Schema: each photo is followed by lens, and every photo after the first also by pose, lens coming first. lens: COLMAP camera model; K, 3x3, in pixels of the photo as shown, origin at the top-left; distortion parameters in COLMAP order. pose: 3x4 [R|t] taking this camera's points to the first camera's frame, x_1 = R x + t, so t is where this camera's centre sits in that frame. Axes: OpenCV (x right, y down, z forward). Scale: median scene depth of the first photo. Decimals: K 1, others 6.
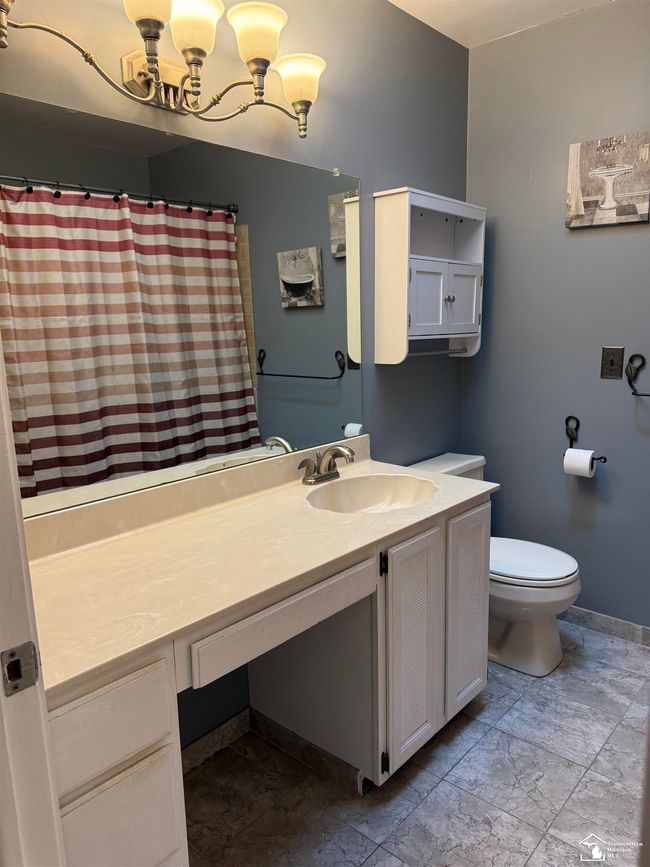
lens RADIAL K [[599.5, 0, 327.0], [0, 599.5, 437.2], [0, 0, 1]] dist [0.006051, -0.039134]
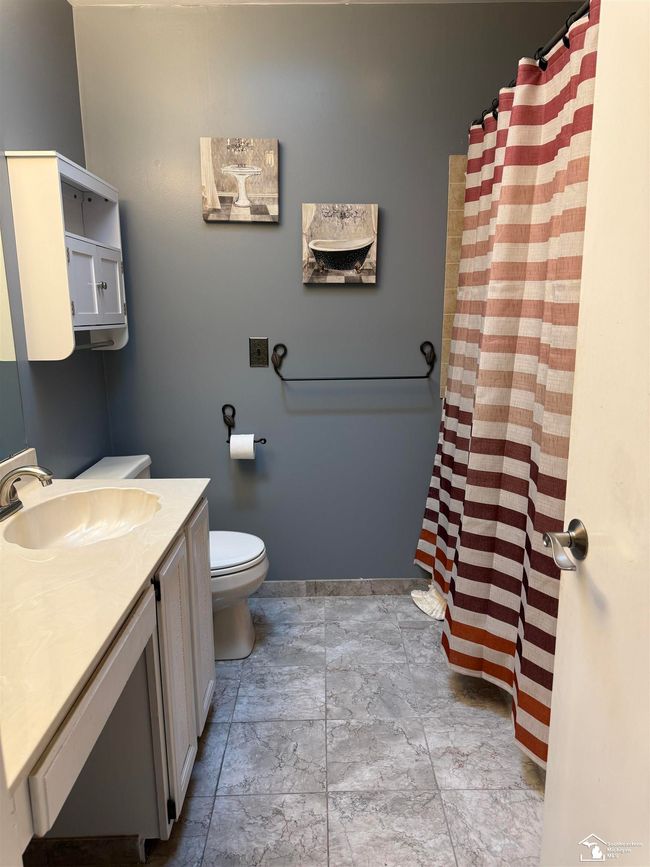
lens RADIAL K [[599.5, 0, 327.0], [0, 599.5, 437.2], [0, 0, 1]] dist [0.006051, -0.039134]
pose [[0.727916, -0.126904, 0.673820, -0.195232], [0.117478, 0.991274, 0.059782, -0.022198], [-0.675527, 0.035643, 0.736473, 0.131536]]
